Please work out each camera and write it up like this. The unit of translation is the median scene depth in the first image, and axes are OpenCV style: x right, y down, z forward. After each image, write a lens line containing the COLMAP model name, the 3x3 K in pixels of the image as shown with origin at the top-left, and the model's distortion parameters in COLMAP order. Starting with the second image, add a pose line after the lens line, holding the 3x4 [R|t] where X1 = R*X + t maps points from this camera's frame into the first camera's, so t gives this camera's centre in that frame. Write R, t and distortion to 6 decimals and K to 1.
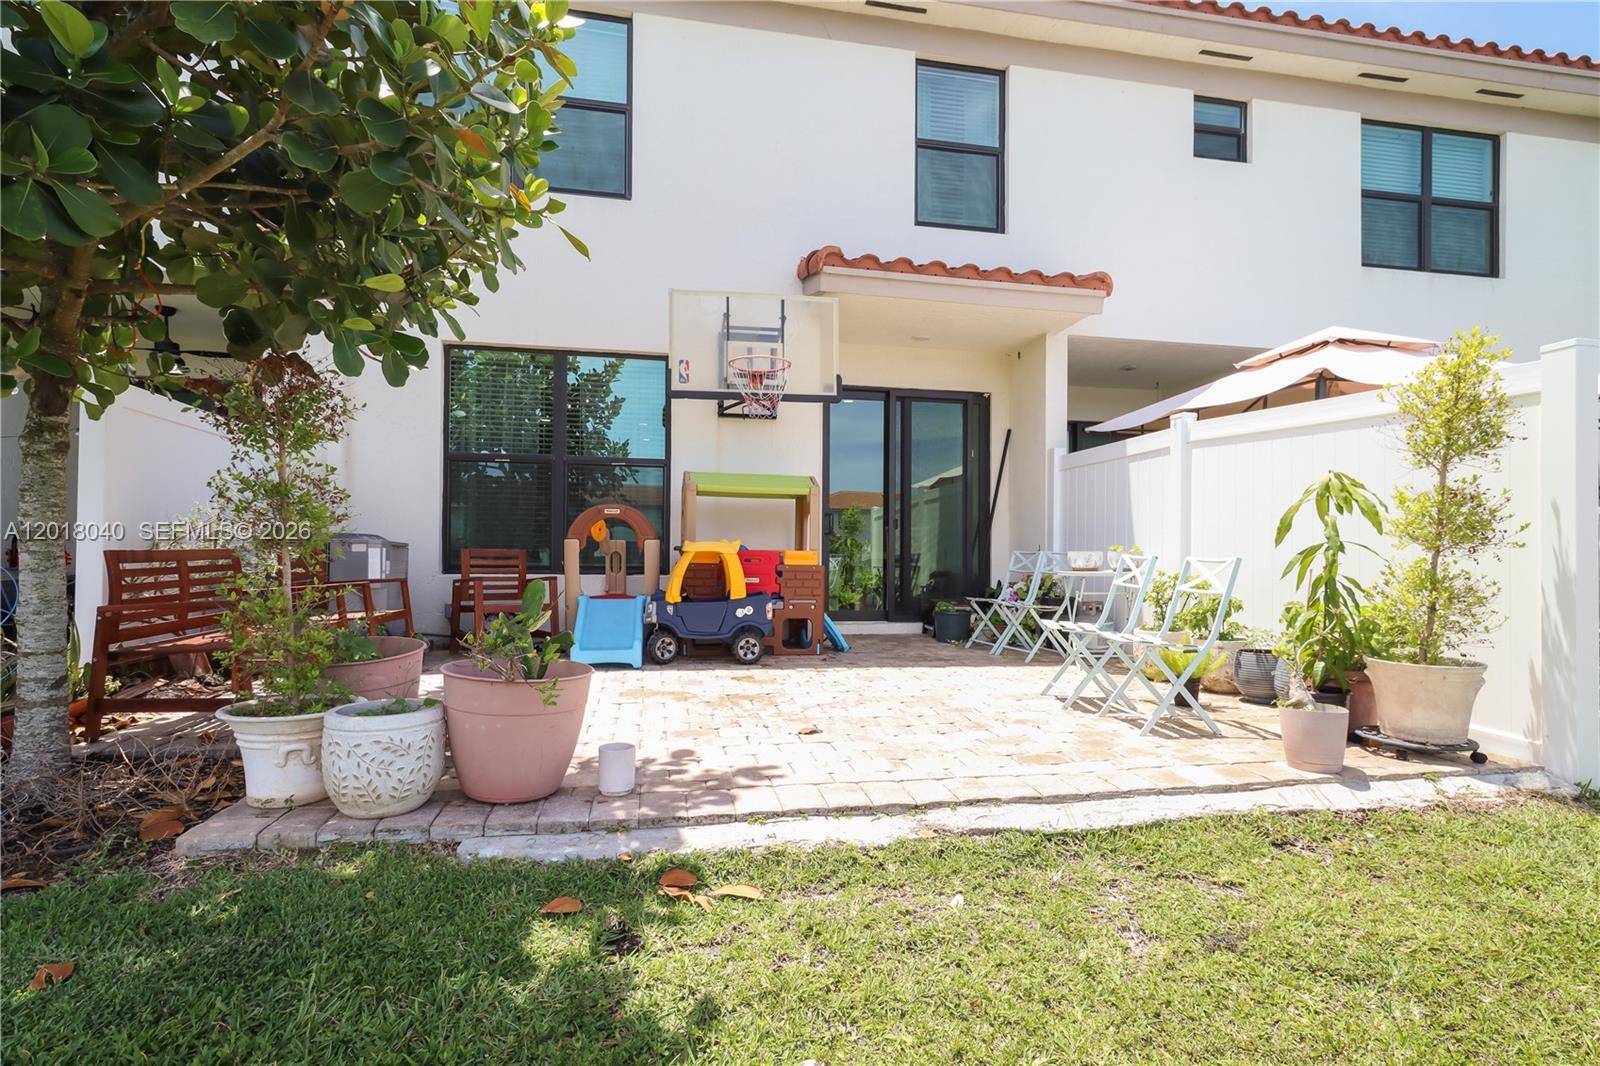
lens RADIAL K [[770.5, 0, 806.8], [0, 770.5, 541.0], [0, 0, 1]] dist [0.004345, 0.001005]
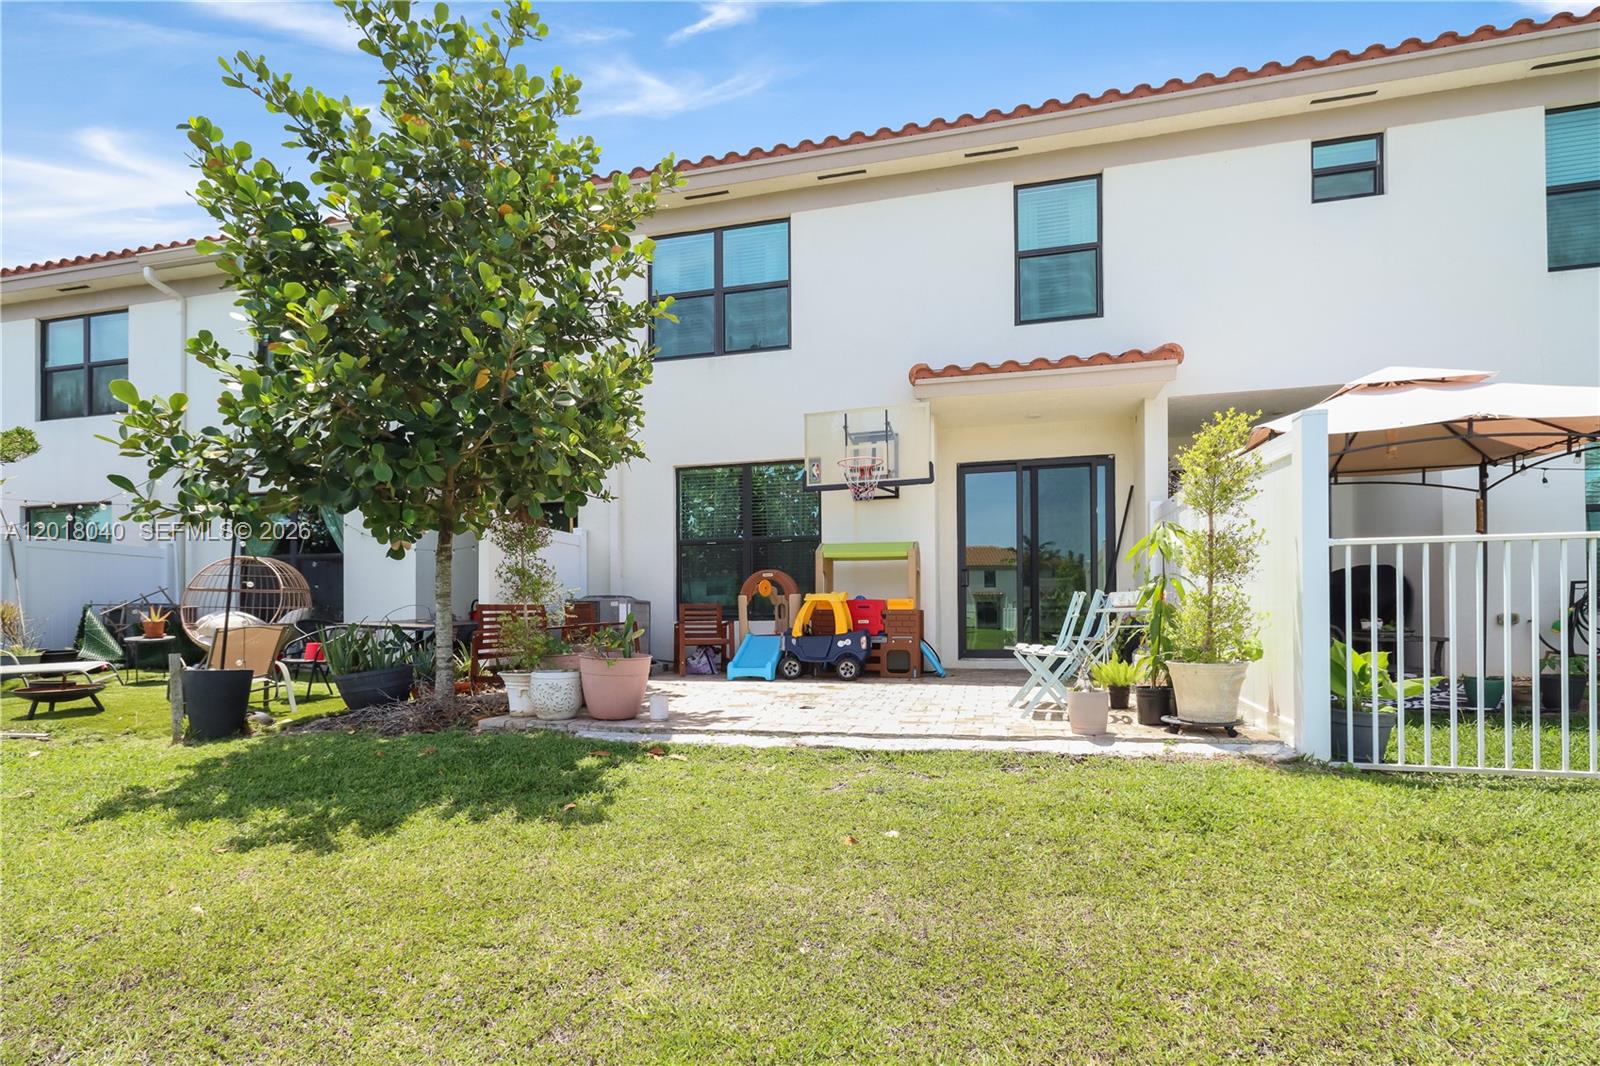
lens RADIAL K [[753.7, 0, 799.9], [0, 753.7, 601.4], [0, 0, 1]] dist [0.000159, 0.000654]
pose [[0.909013, -0.027152, -0.415881, 0.420661], [0.026528, 0.999622, -0.007279, 0.024629], [0.415922, -0.004415, 0.909390, -0.276069]]
